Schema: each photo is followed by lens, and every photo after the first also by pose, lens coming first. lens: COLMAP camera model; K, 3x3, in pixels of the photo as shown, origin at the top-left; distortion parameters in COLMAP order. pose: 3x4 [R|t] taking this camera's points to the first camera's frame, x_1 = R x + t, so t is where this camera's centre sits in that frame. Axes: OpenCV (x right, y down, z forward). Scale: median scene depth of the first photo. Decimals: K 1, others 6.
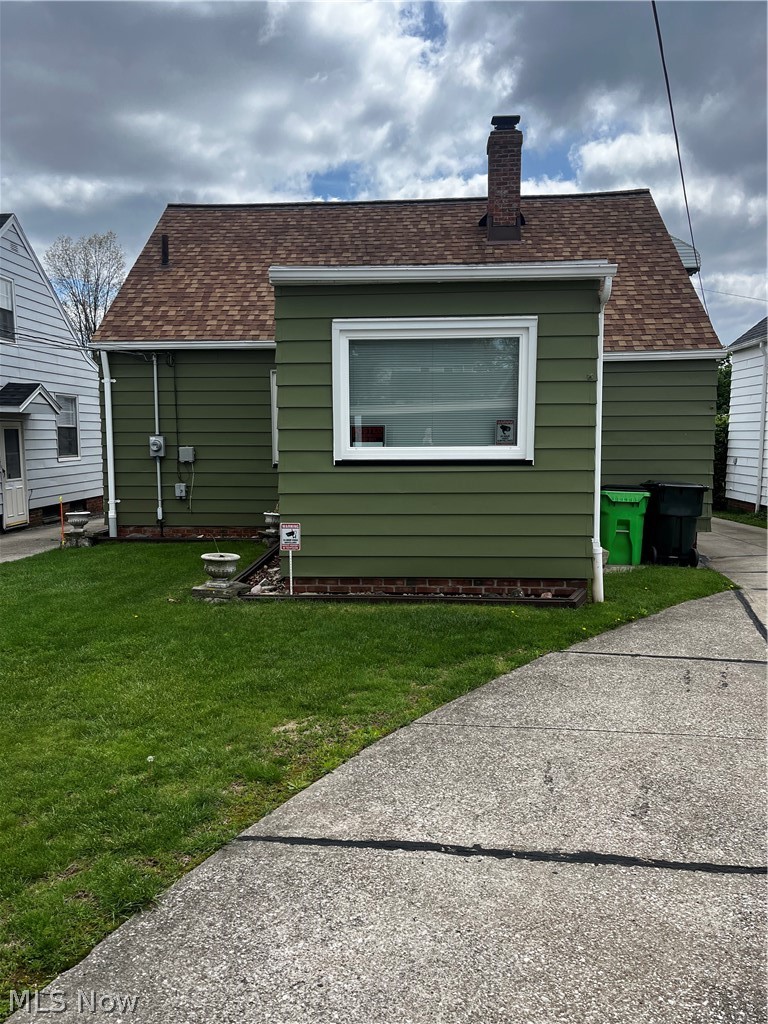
lens RADIAL K [[781.9, 0, 383.3], [0, 781.9, 487.3], [0, 0, 1]] dist [-0.001506, -0.001842]
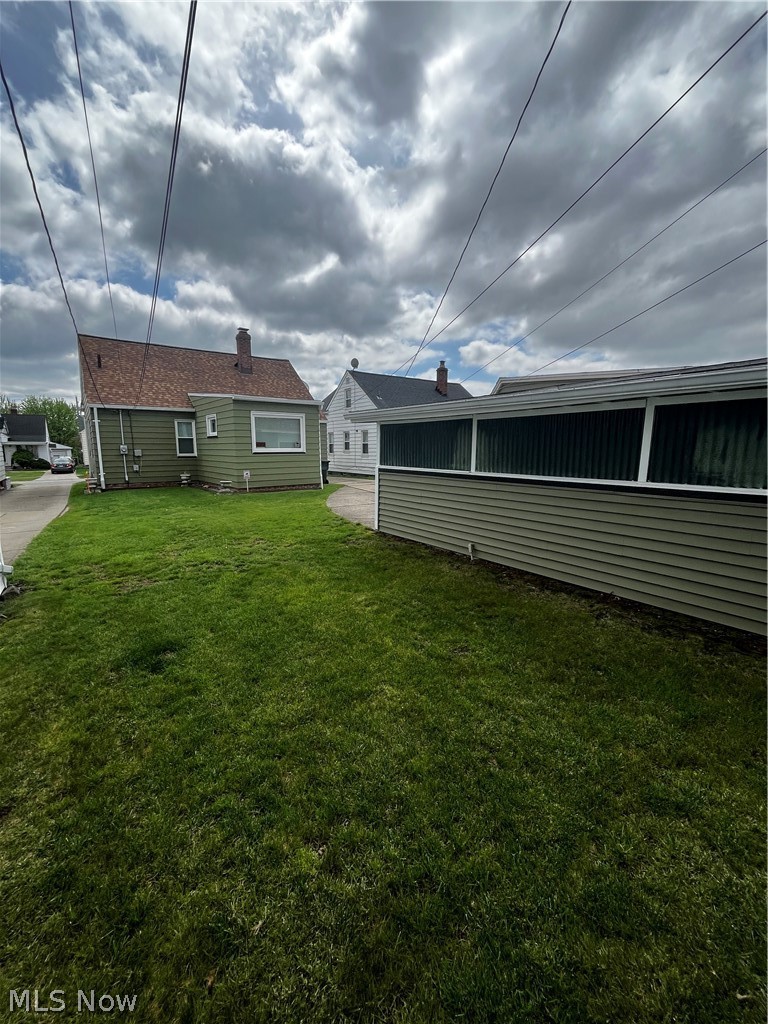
lens RADIAL K [[413.2, 0, 381.3], [0, 413.2, 512.2], [0, 0, 1]] dist [-0.001568, -0.000524]
pose [[0.769056, -0.091624, 0.632581, -0.501168], [0.037778, 0.994458, 0.098110, 0.044081], [-0.638064, -0.051554, 0.768255, -0.483694]]
